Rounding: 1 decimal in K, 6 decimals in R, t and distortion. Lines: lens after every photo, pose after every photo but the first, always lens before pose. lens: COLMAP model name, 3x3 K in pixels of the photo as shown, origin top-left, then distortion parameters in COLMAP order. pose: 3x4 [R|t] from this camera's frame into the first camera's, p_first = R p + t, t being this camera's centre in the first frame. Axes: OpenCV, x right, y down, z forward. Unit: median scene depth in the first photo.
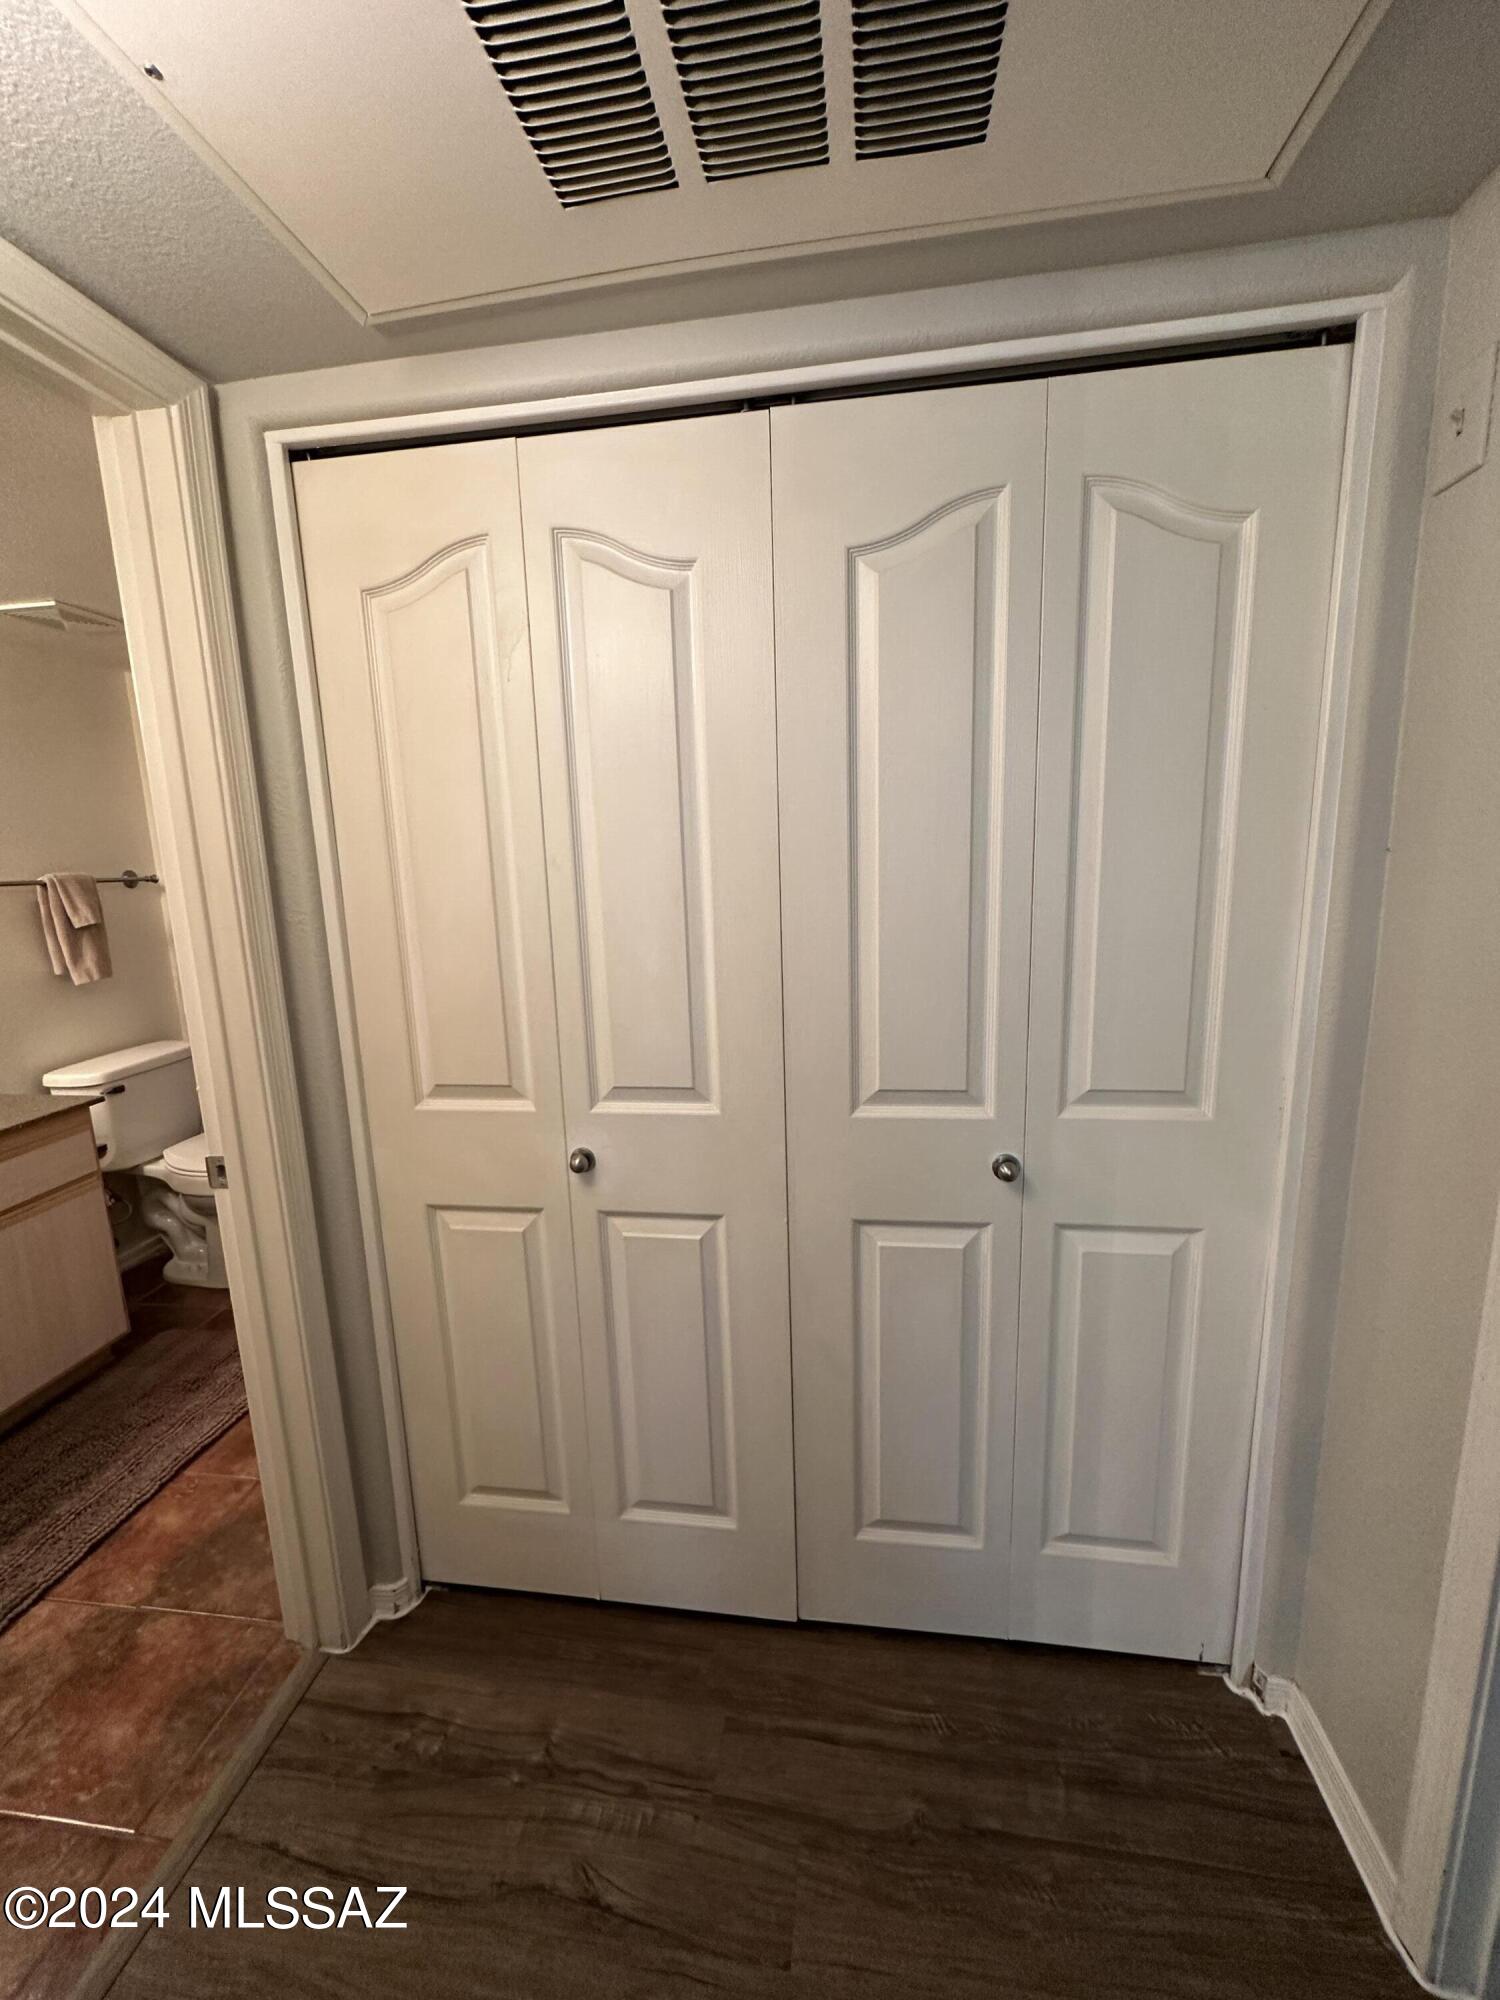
lens RADIAL K [[786.6, 0, 750.0], [0, 786.6, 1000.0], [0, 0, 1]] dist [-0.000192, 0.000393]
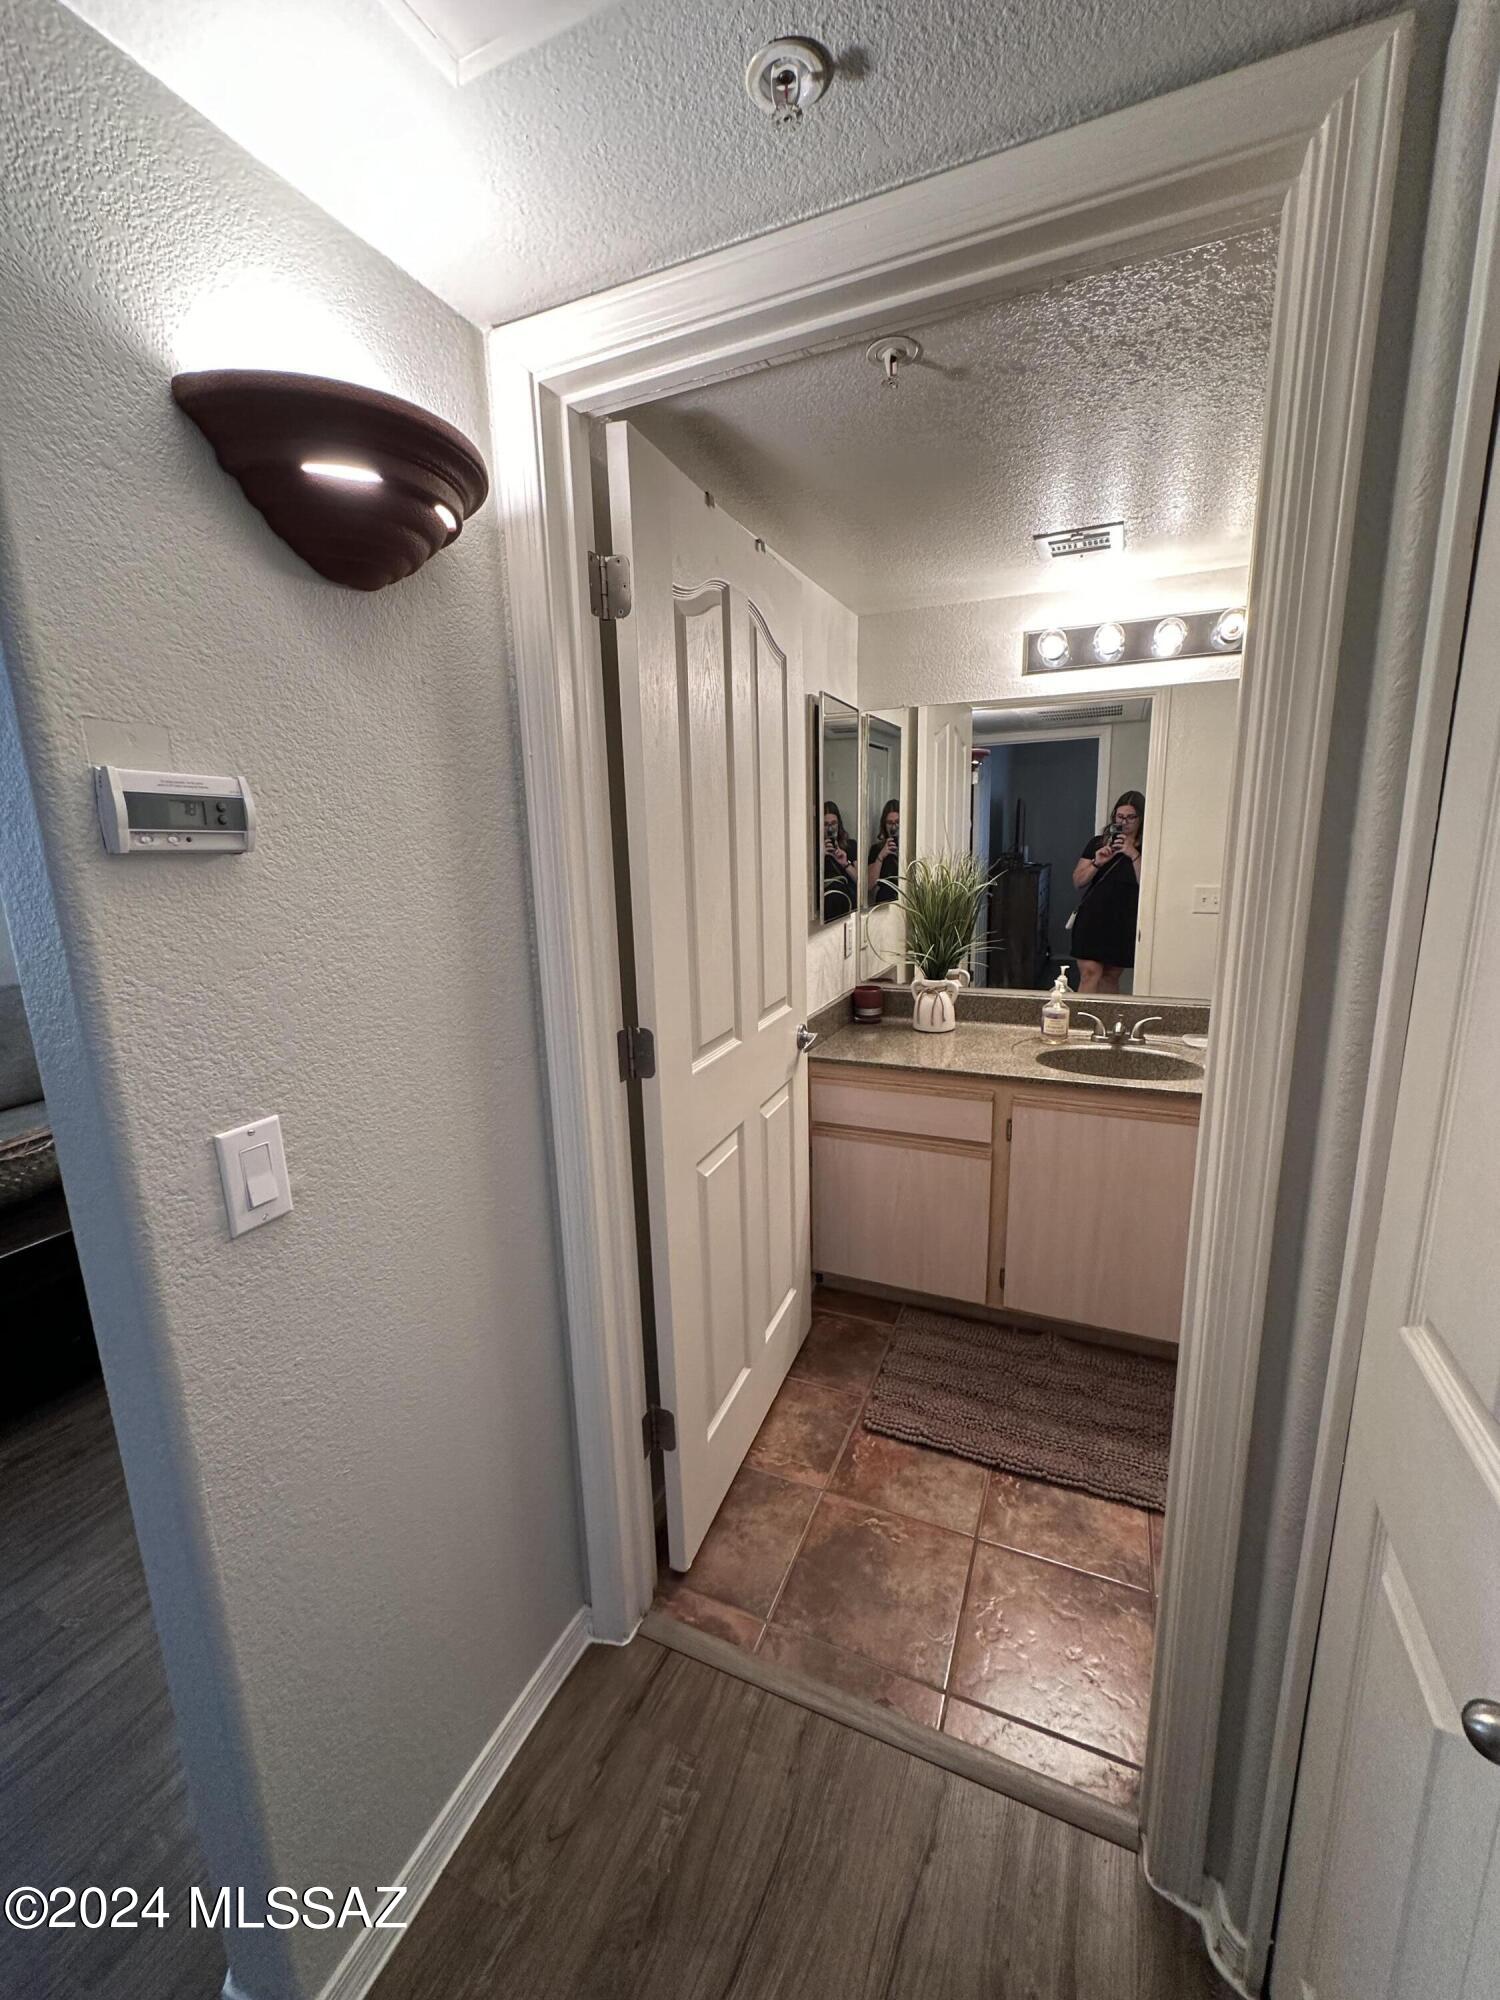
lens RADIAL K [[803.0, 0, 752.6], [0, 803.0, 1000.7], [0, 0, 1]] dist [-0.001224, 0.000429]
pose [[-0.267677, 0.233438, -0.934802, 0.120635], [-0.137541, 0.951013, 0.276870, -0.148265], [0.953641, 0.202685, -0.222457, 0.635434]]
